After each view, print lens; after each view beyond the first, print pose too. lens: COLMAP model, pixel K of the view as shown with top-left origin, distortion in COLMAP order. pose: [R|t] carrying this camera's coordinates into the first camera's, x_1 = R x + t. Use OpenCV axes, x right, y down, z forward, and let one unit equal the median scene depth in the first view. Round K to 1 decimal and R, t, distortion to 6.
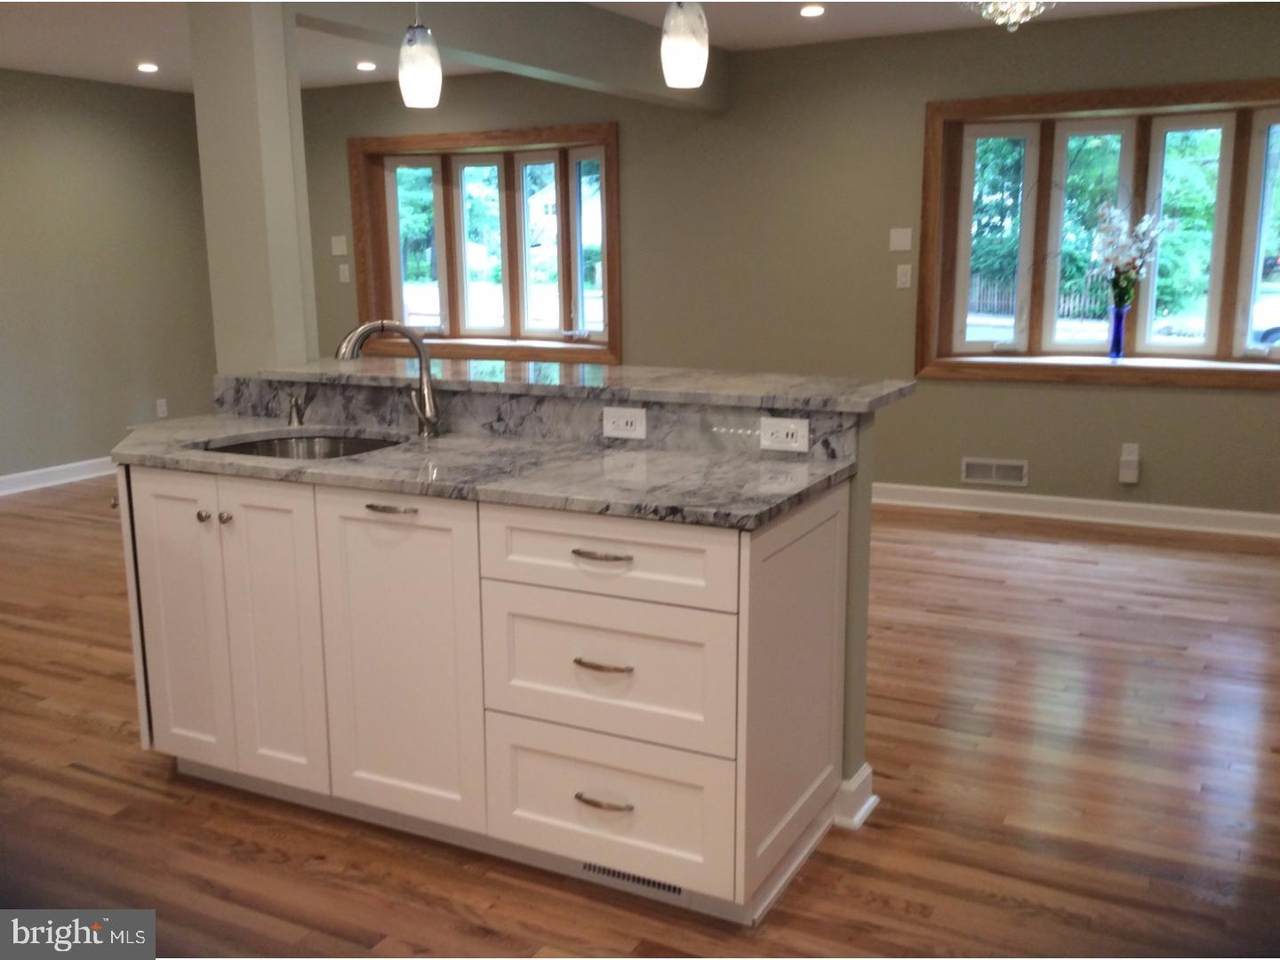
lens RADIAL K [[1182.8, 0, 645.4], [0, 1182.8, 484.6], [0, 0, 1]] dist [0.047234, 0.000000]
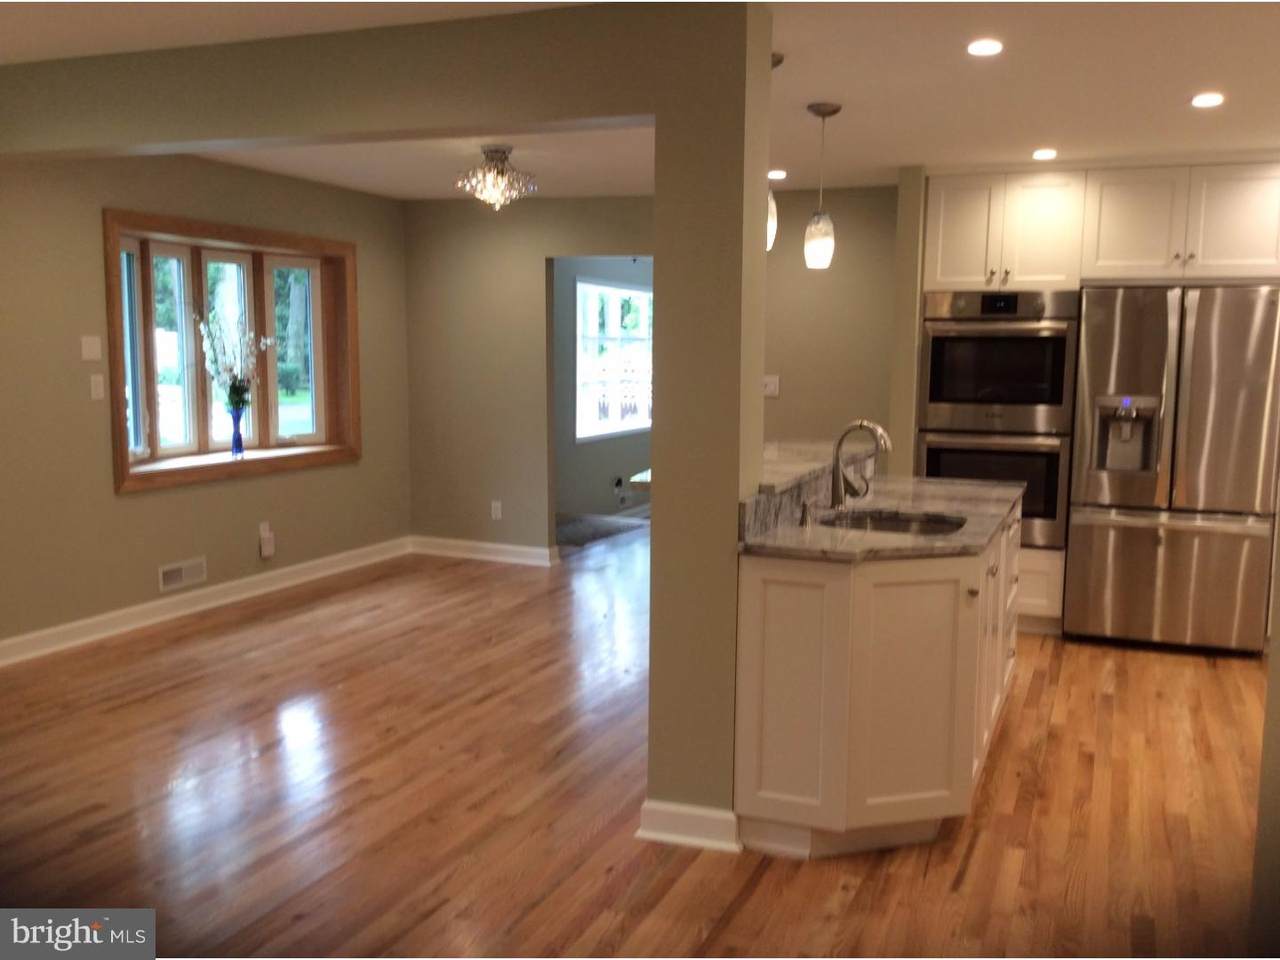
lens RADIAL K [[1182.8, 0, 647.6], [0, 1182.8, 488.9], [0, 0, 1]] dist [0.047234, 0.000000]
pose [[-0.085872, -0.118737, 0.989206, -0.775640], [0.170255, 0.976520, 0.131994, -0.154776], [-0.981651, 0.179752, -0.063640, 0.681905]]
